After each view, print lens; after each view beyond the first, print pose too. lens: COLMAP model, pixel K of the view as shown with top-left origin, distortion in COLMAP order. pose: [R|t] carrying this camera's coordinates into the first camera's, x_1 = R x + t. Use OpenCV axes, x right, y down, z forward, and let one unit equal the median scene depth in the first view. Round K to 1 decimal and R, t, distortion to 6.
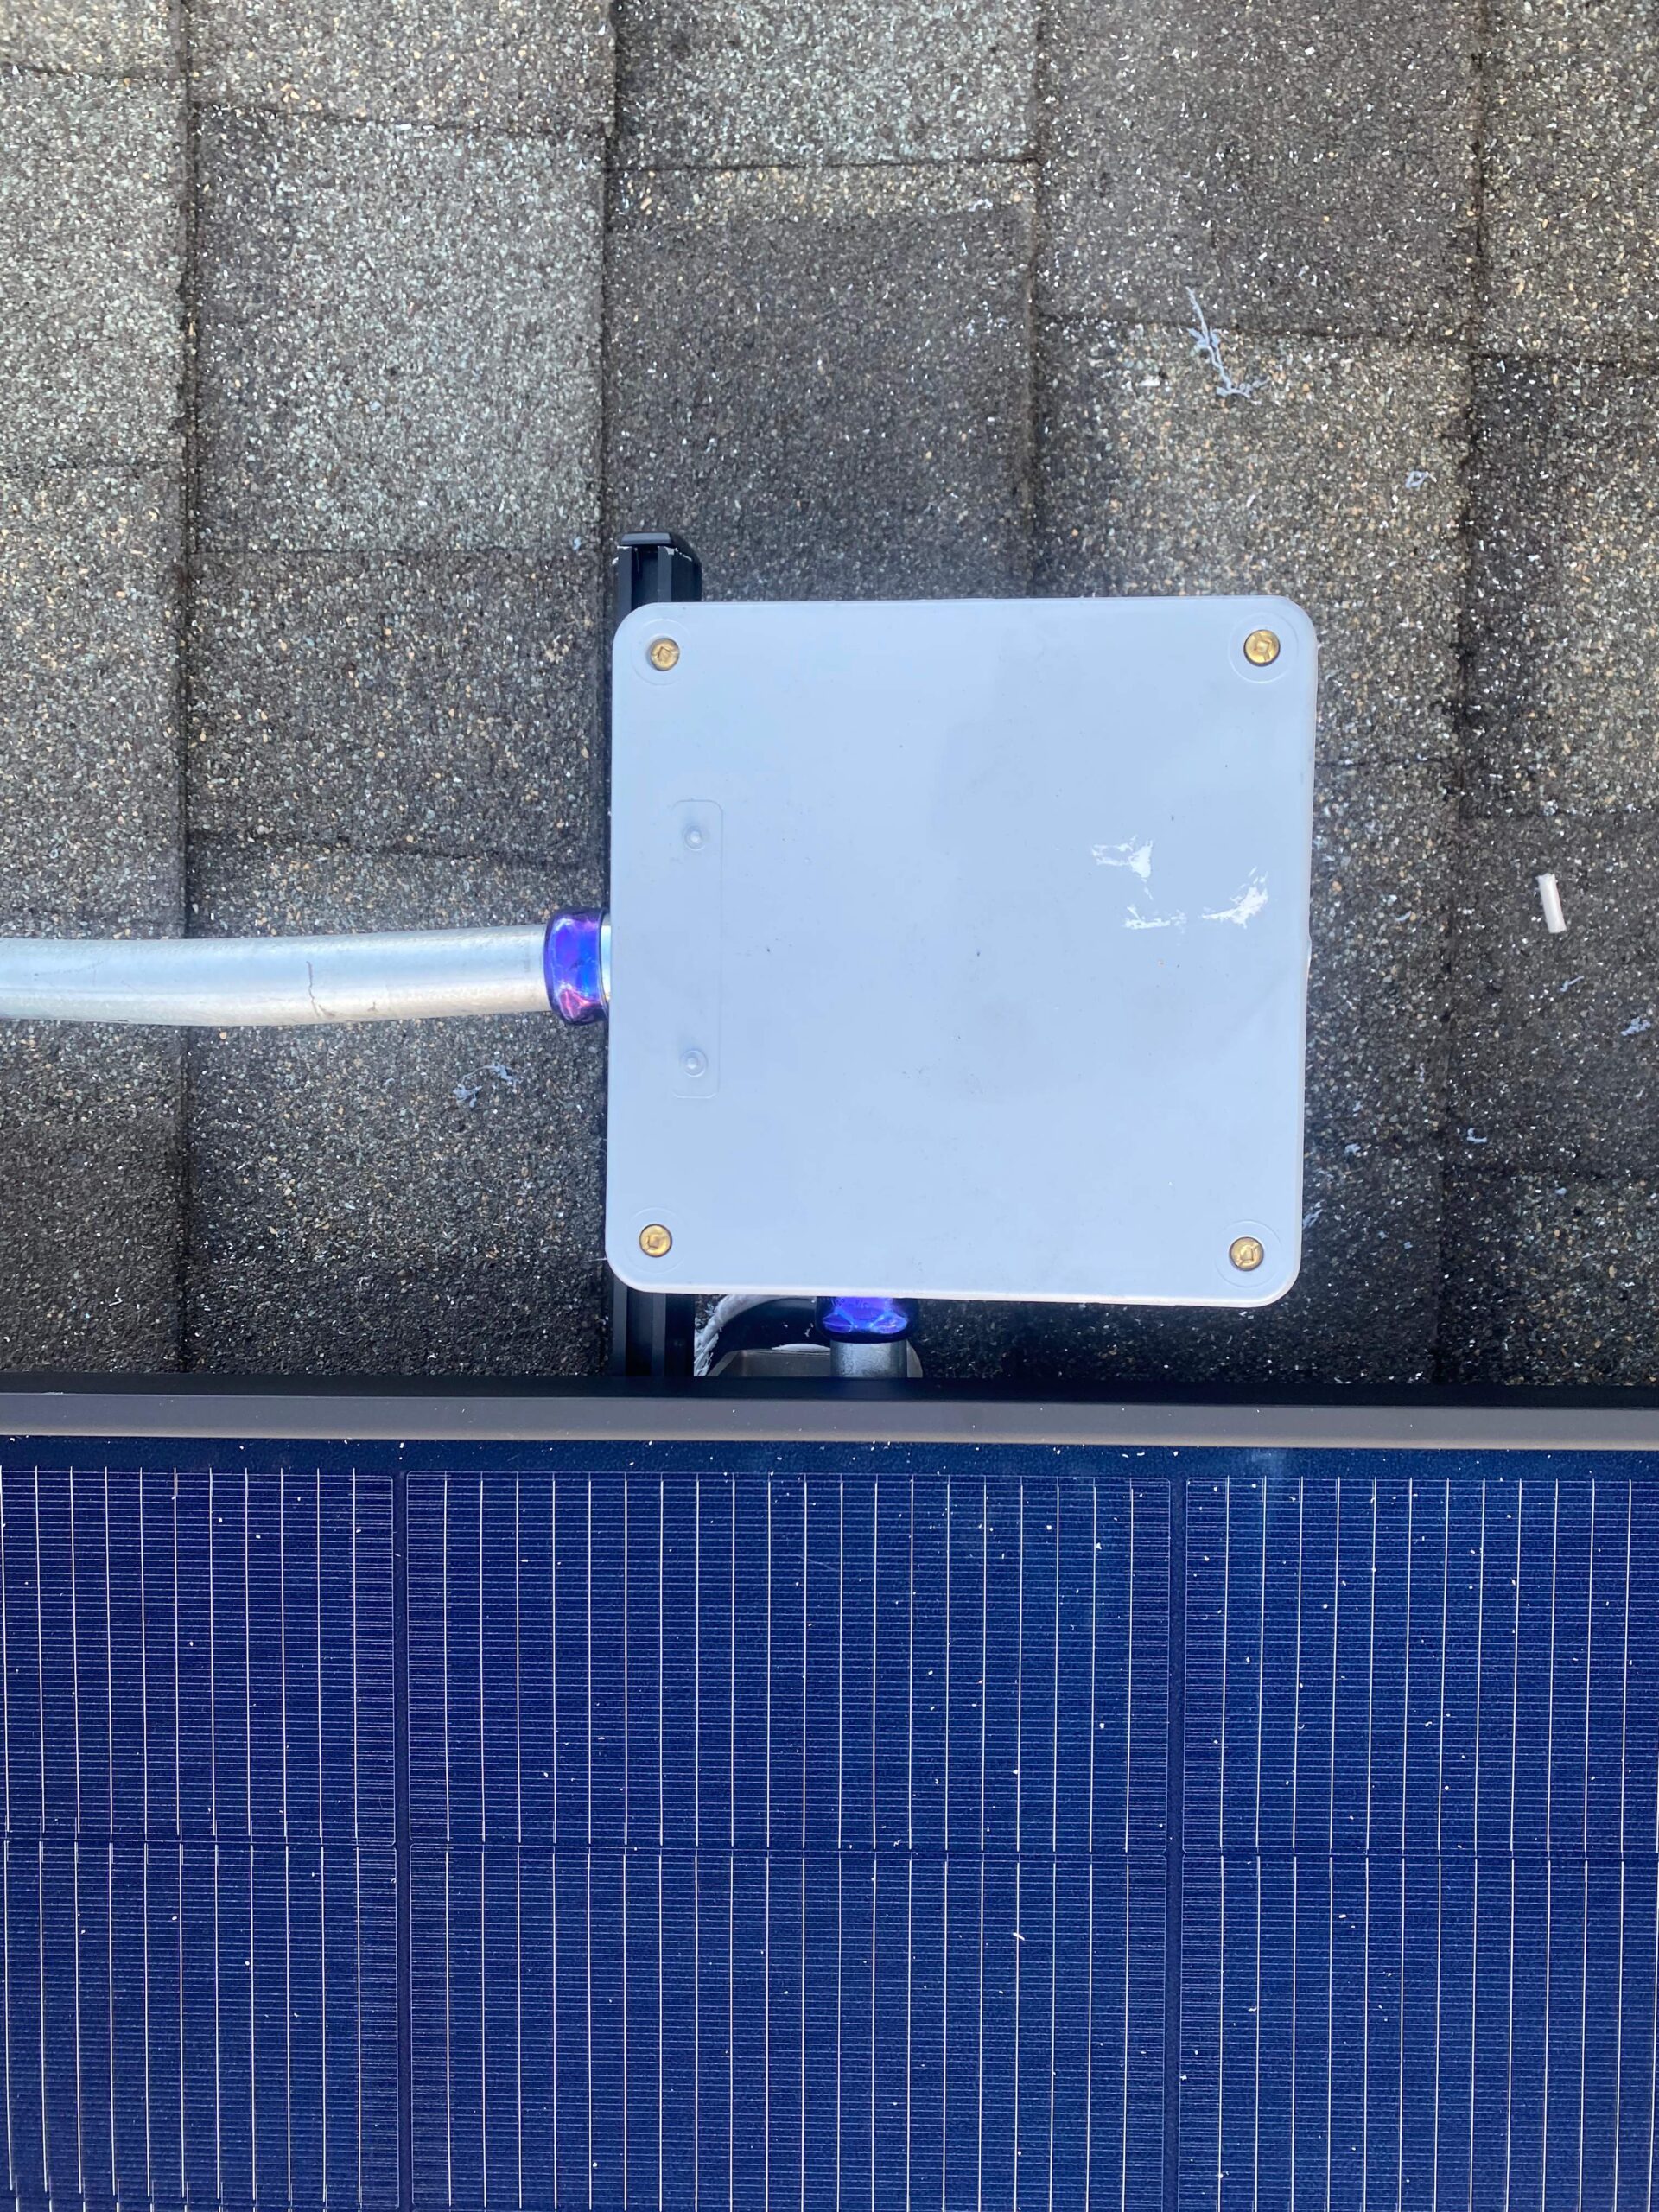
lens RADIAL K [[1789.6, 0, 829.5], [0, 1789.6, 1106.0], [0, 0, 1]] dist [0.146829, -0.151609]
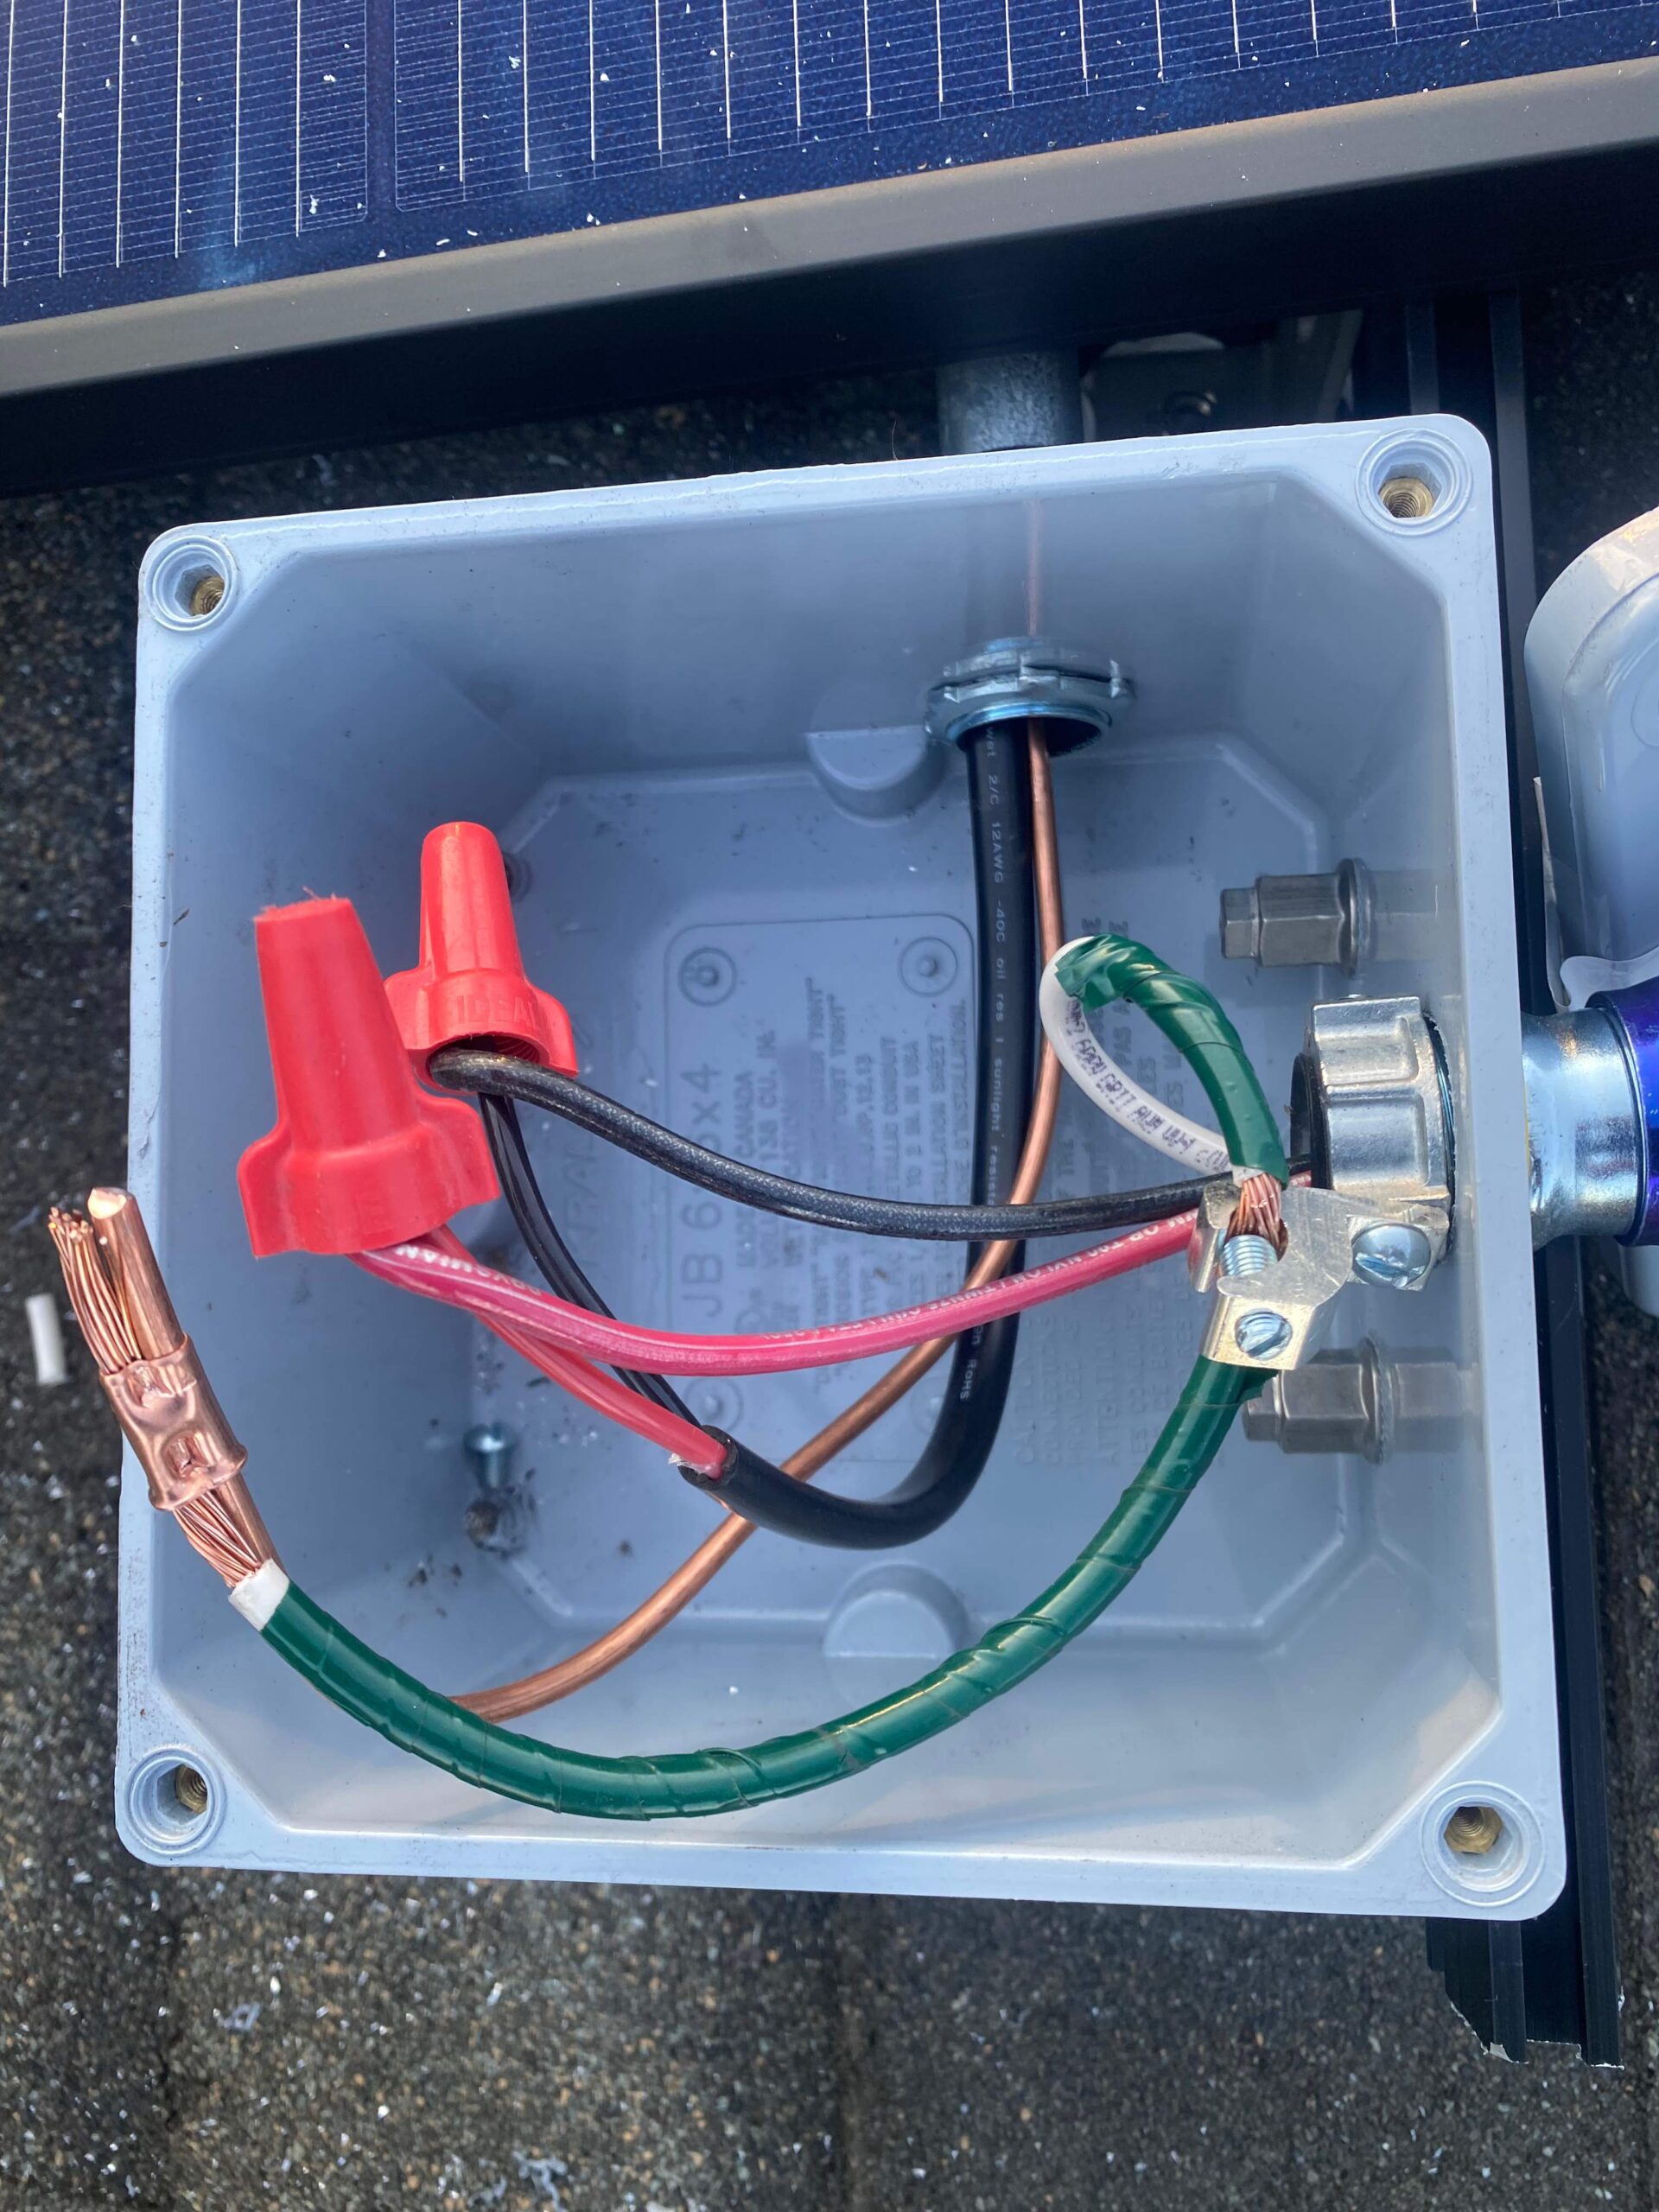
lens RADIAL K [[1789.6, 0, 829.5], [0, 1789.6, 1106.0], [0, 0, 1]] dist [0.146829, -0.151609]
pose [[-0.969706, 0.053221, 0.238405, -0.040379], [-0.041563, -0.997693, 0.053669, -0.073683], [0.240711, 0.042135, 0.969682, 0.421355]]
